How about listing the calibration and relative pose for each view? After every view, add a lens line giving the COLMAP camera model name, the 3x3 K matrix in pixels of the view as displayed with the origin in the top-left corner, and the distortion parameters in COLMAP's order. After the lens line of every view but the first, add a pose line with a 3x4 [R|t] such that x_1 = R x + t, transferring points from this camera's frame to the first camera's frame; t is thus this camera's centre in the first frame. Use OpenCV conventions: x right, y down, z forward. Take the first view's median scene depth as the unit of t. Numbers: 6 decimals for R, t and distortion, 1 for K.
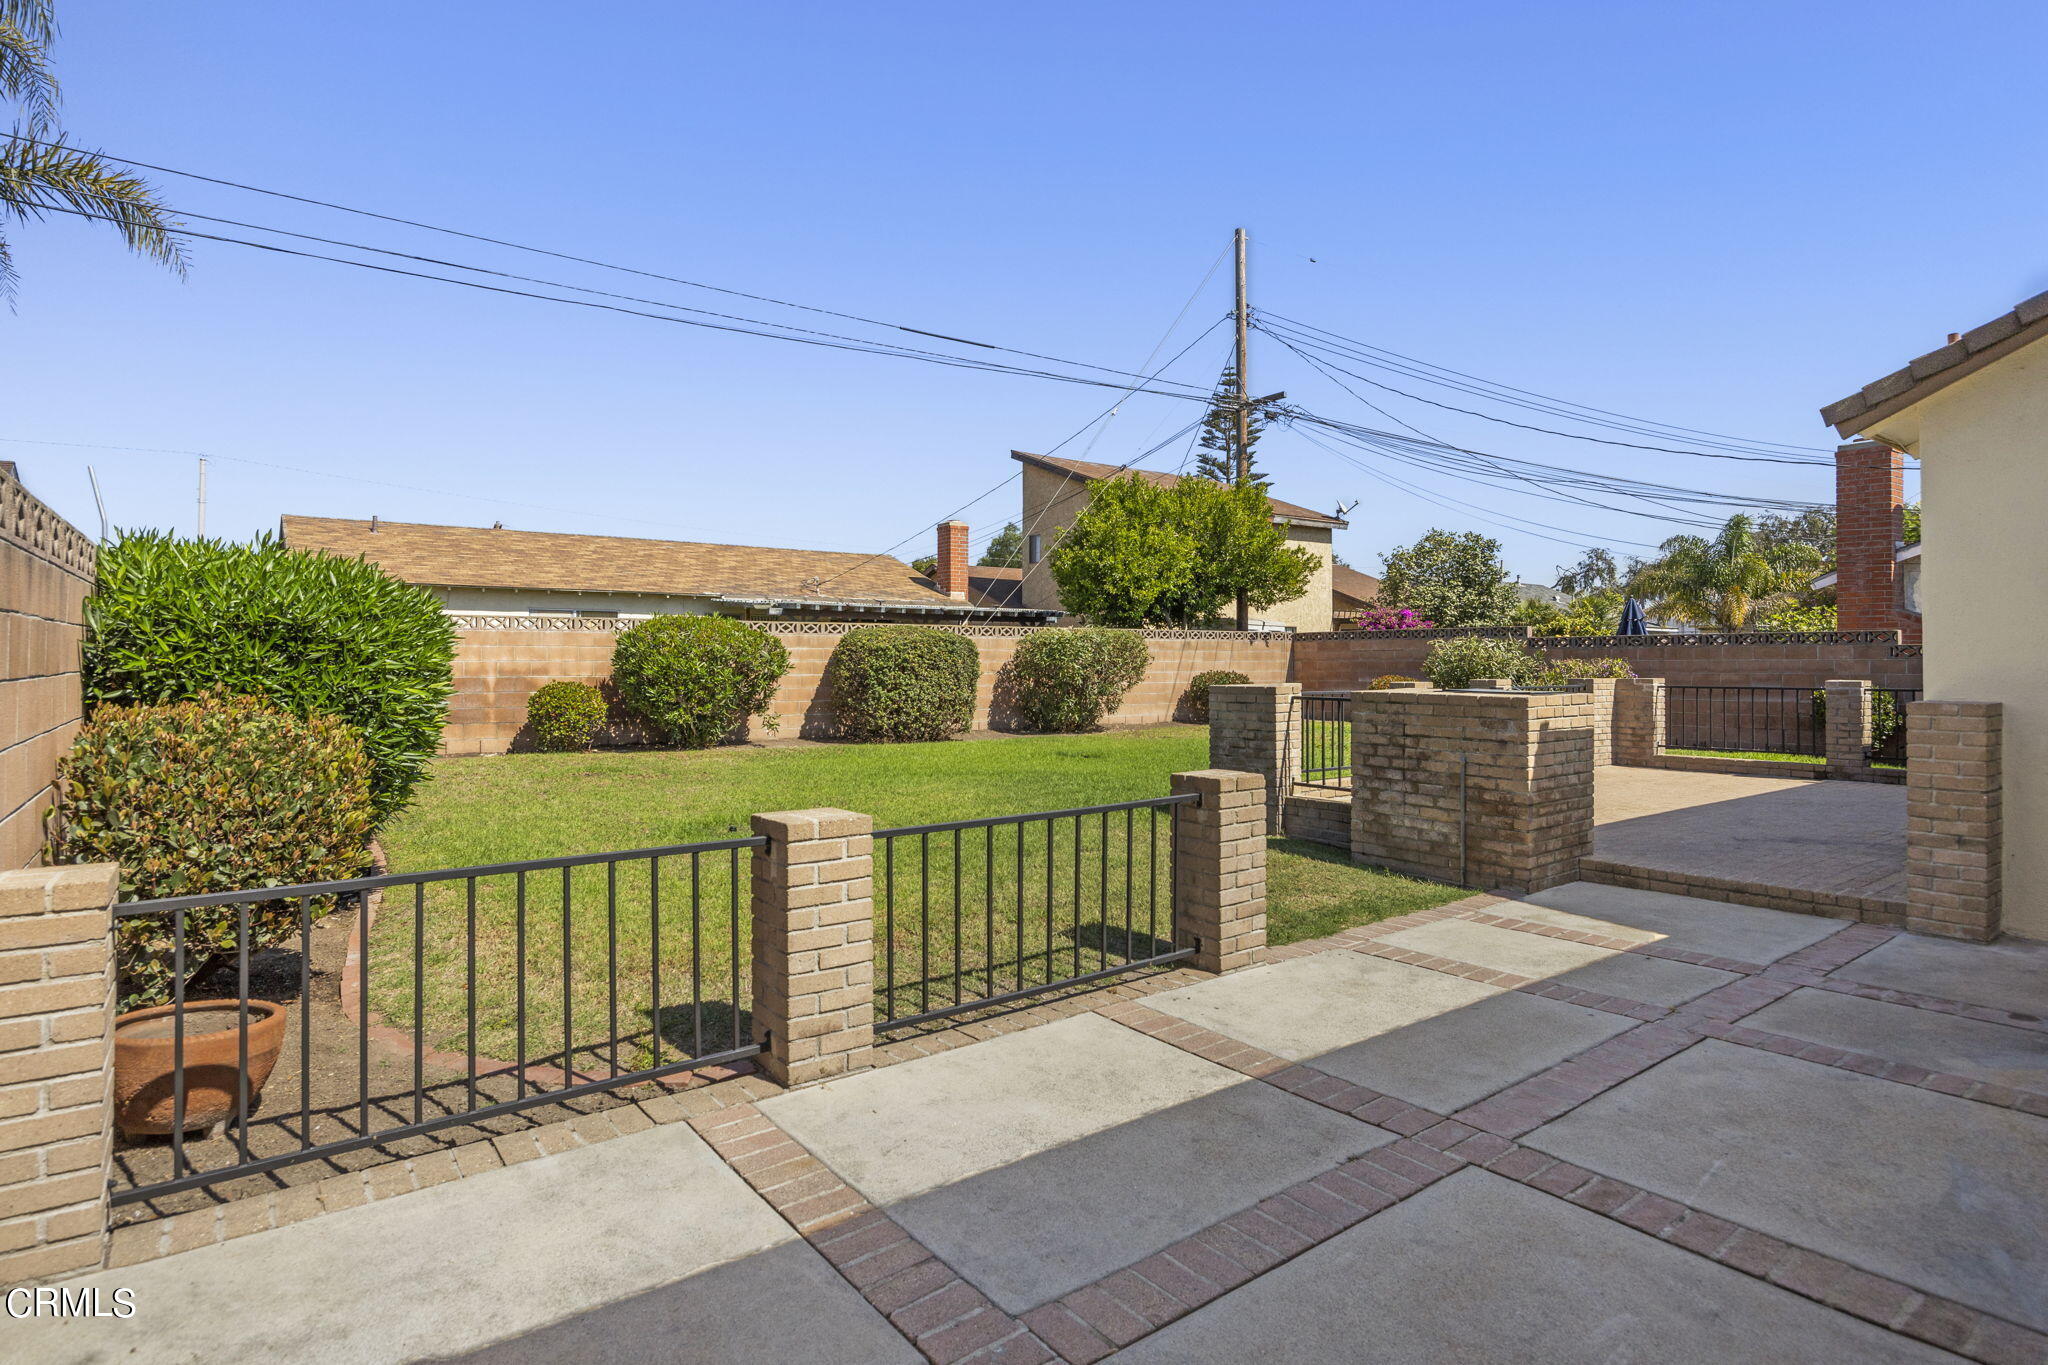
lens RADIAL K [[1070.4, 0, 1028.2], [0, 1070.4, 650.9], [0, 0, 1]] dist [-0.003626, 0.000993]
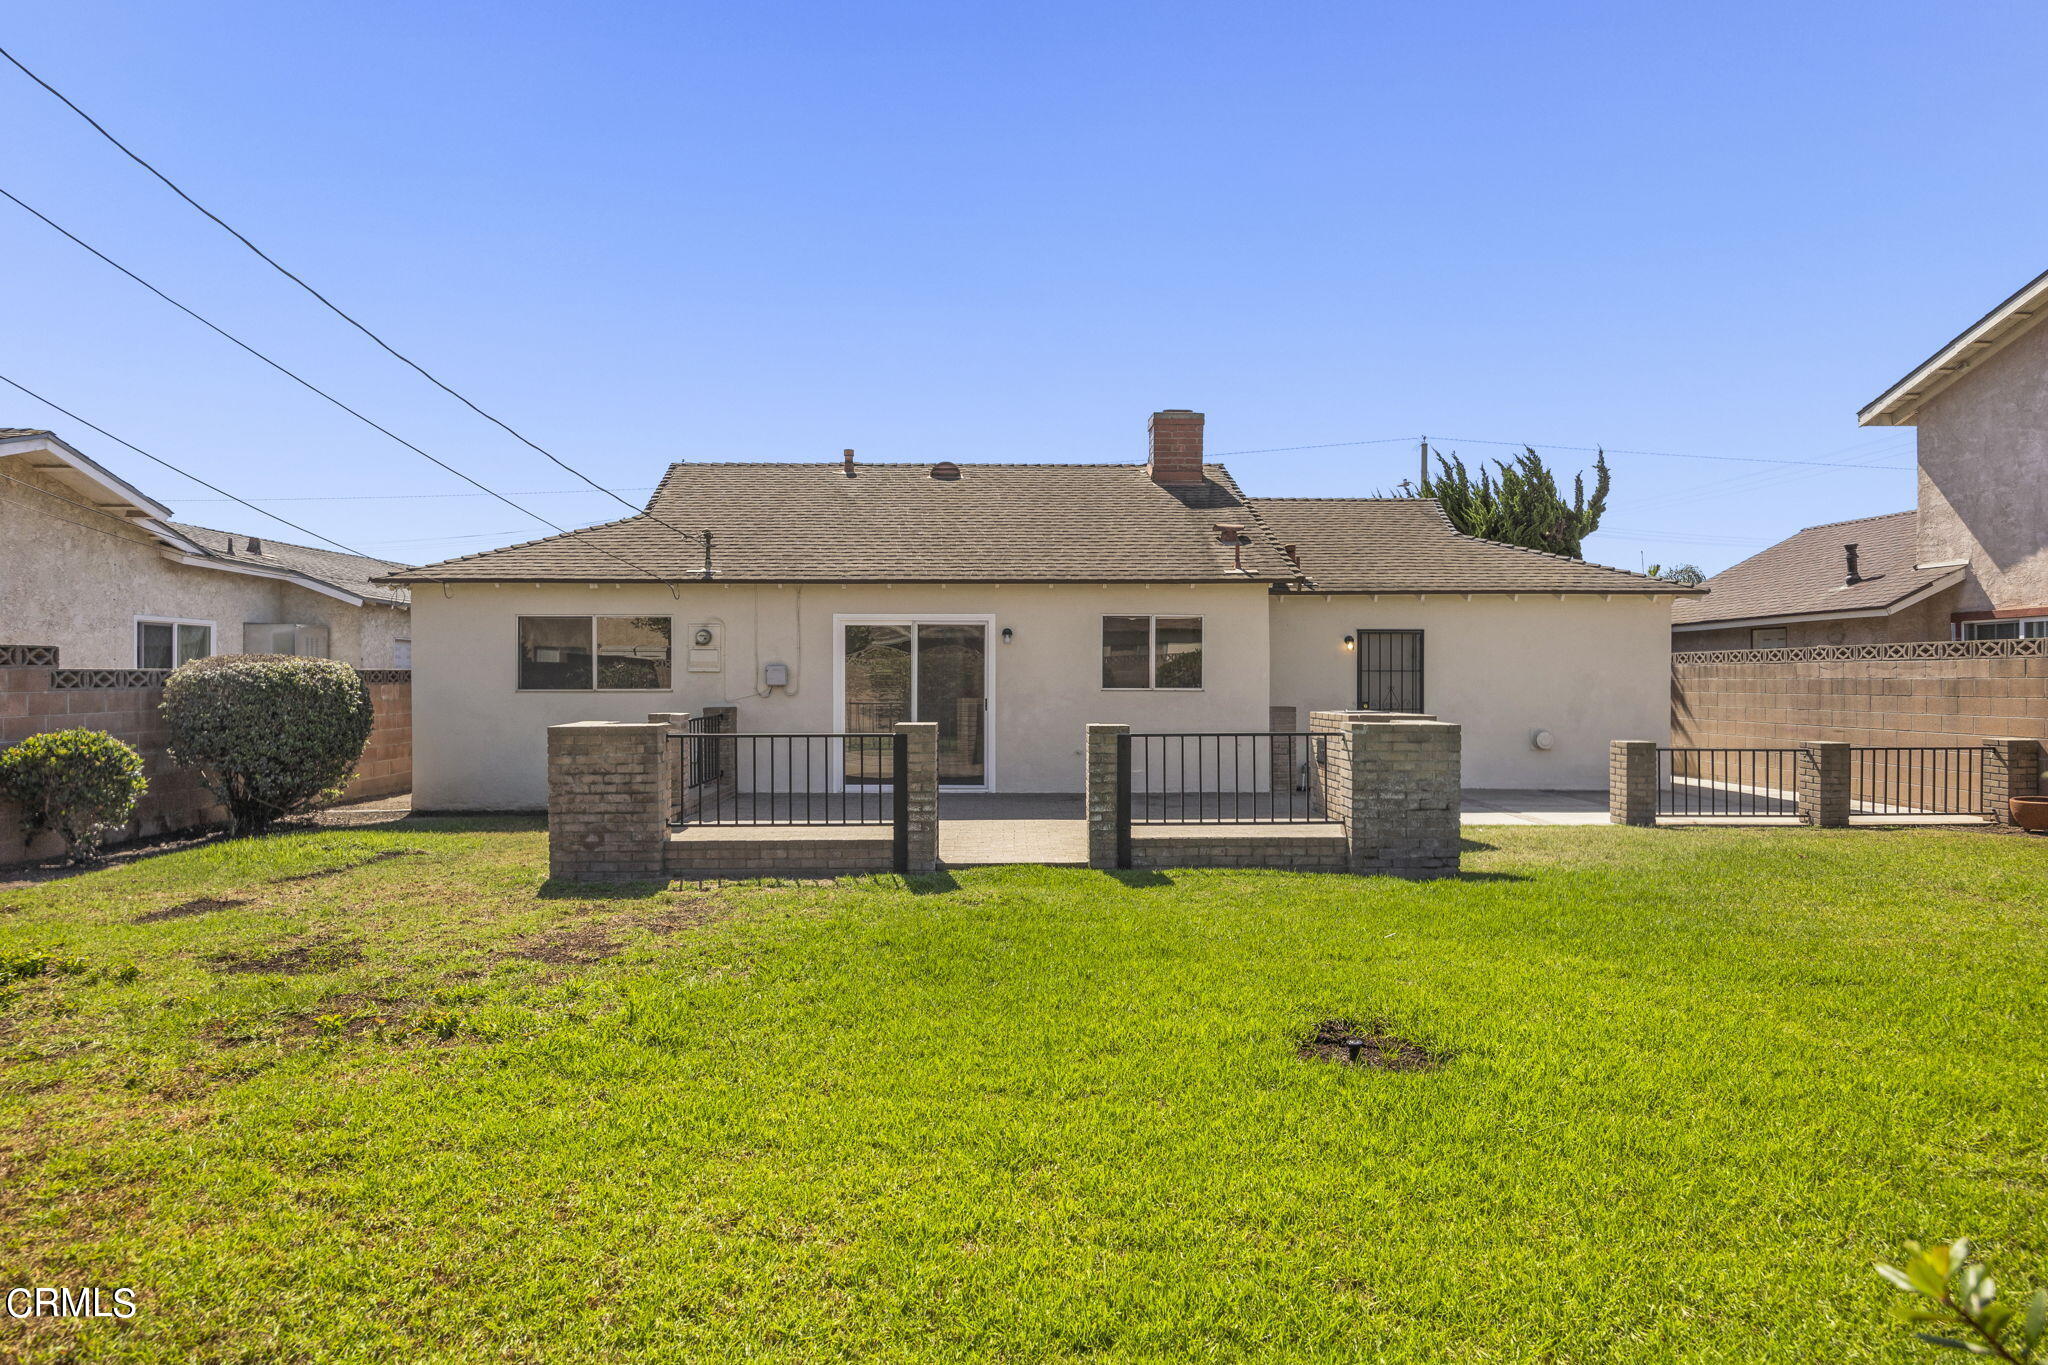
lens RADIAL K [[1110.9, 0, 1019.5], [0, 1110.9, 671.8], [0, 0, 1]] dist [-0.004262, -0.001664]
pose [[-0.808075, 0.001540, 0.589077, -0.032847], [-0.005423, 0.999935, -0.010053, -0.000419], [-0.589054, -0.011319, -0.808014, 0.788187]]
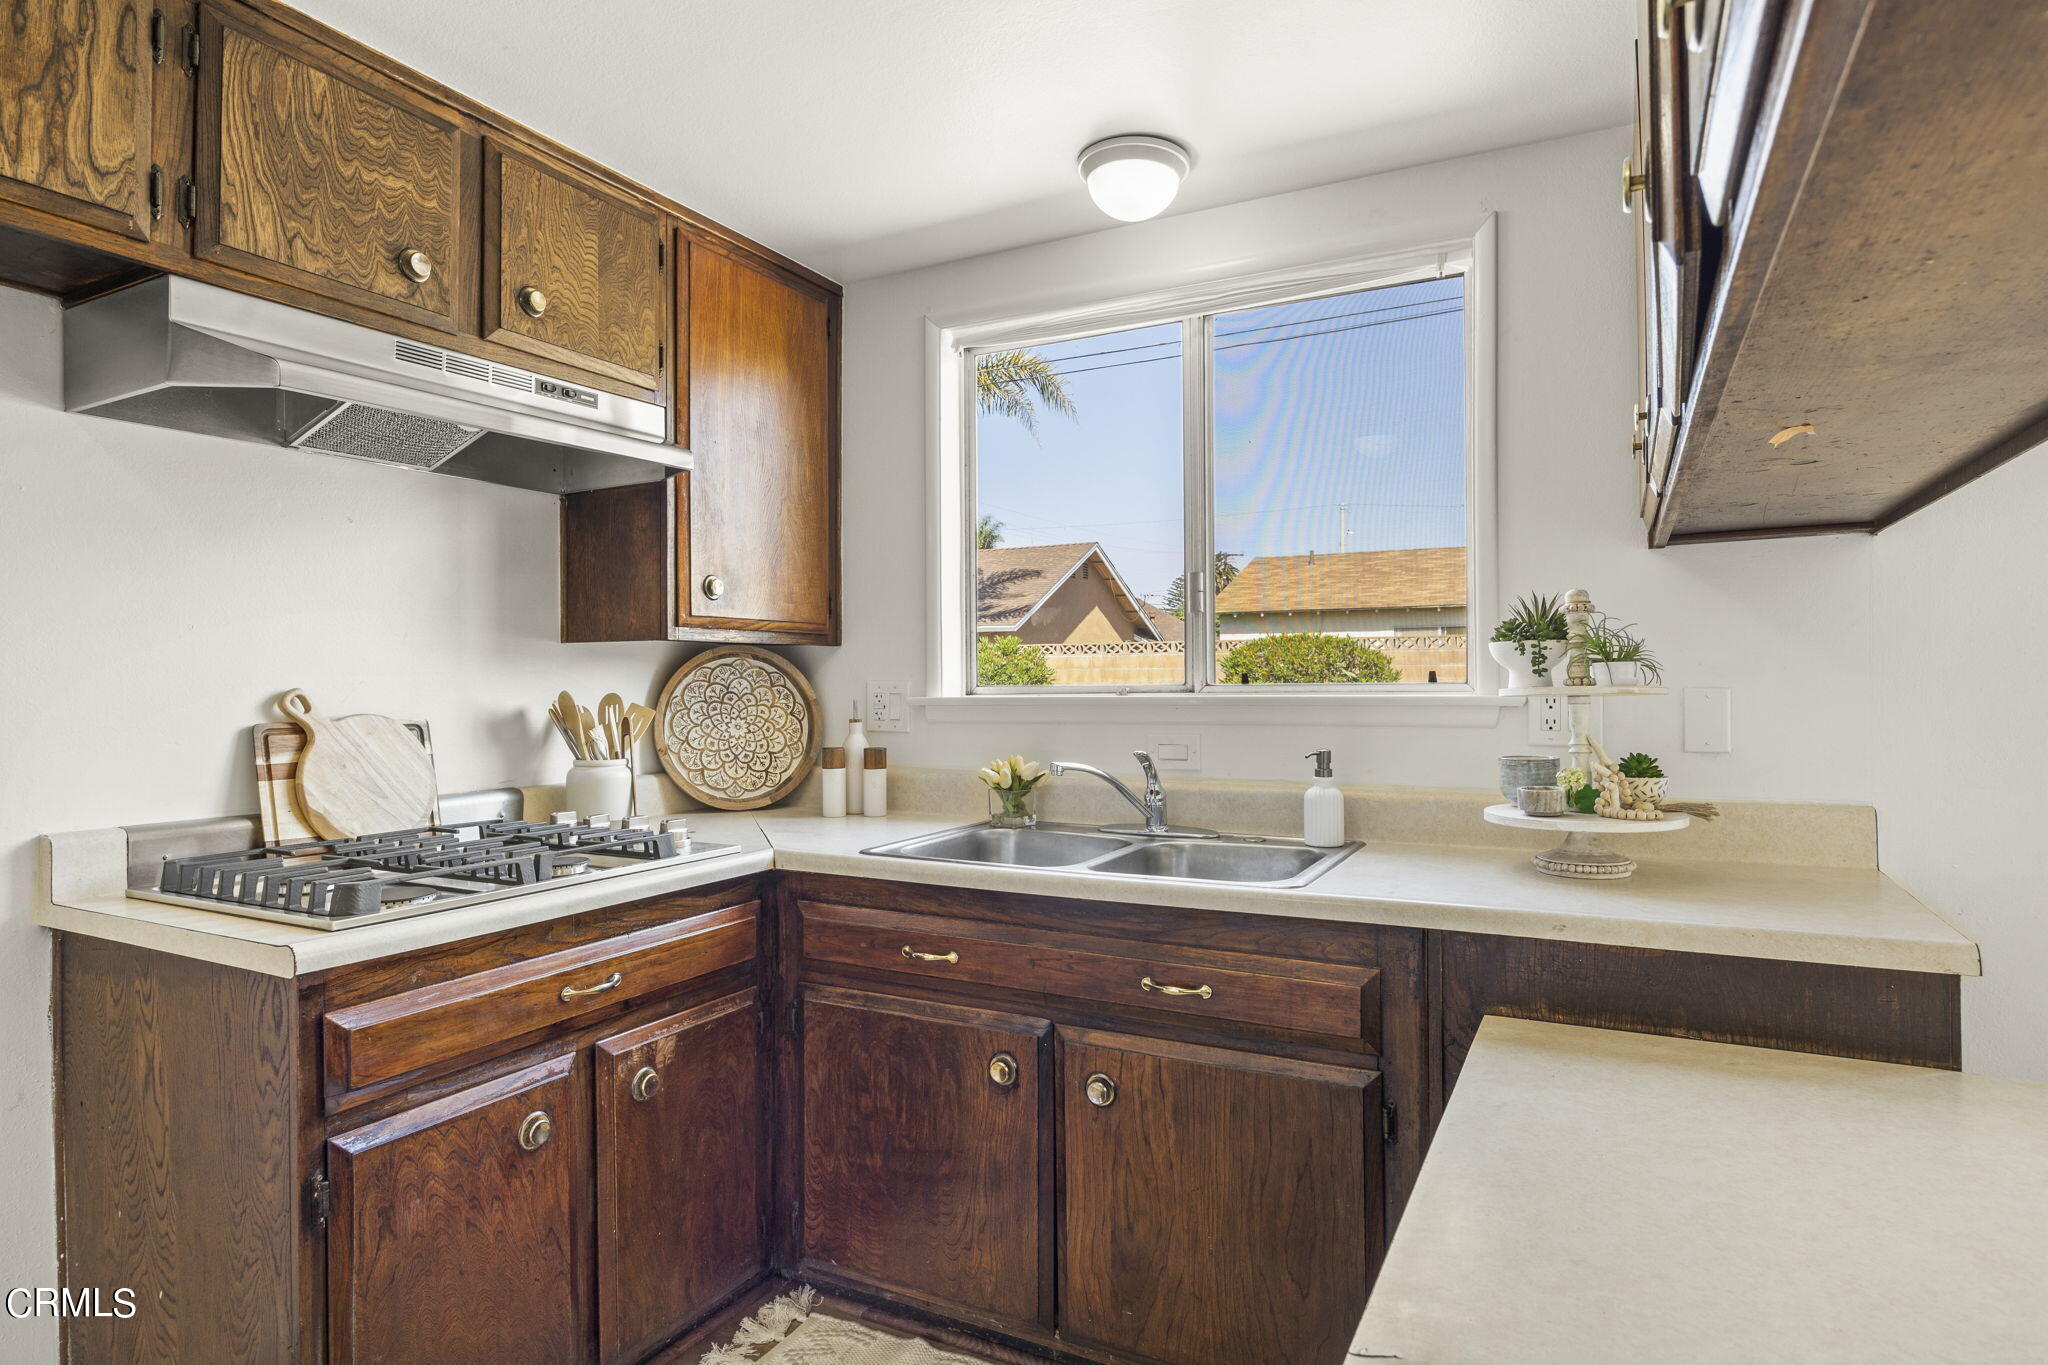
lens RADIAL K [[1133.3, 0, 1023.8], [0, 1133.3, 675.3], [0, 0, 1]] dist [-0.002007, -0.001713]
pose [[0.433392, -0.005249, -0.901190, 0.347832], [0.014326, 0.999897, 0.001066, 0.000050], [0.901092, -0.013373, 0.433422, 0.212151]]
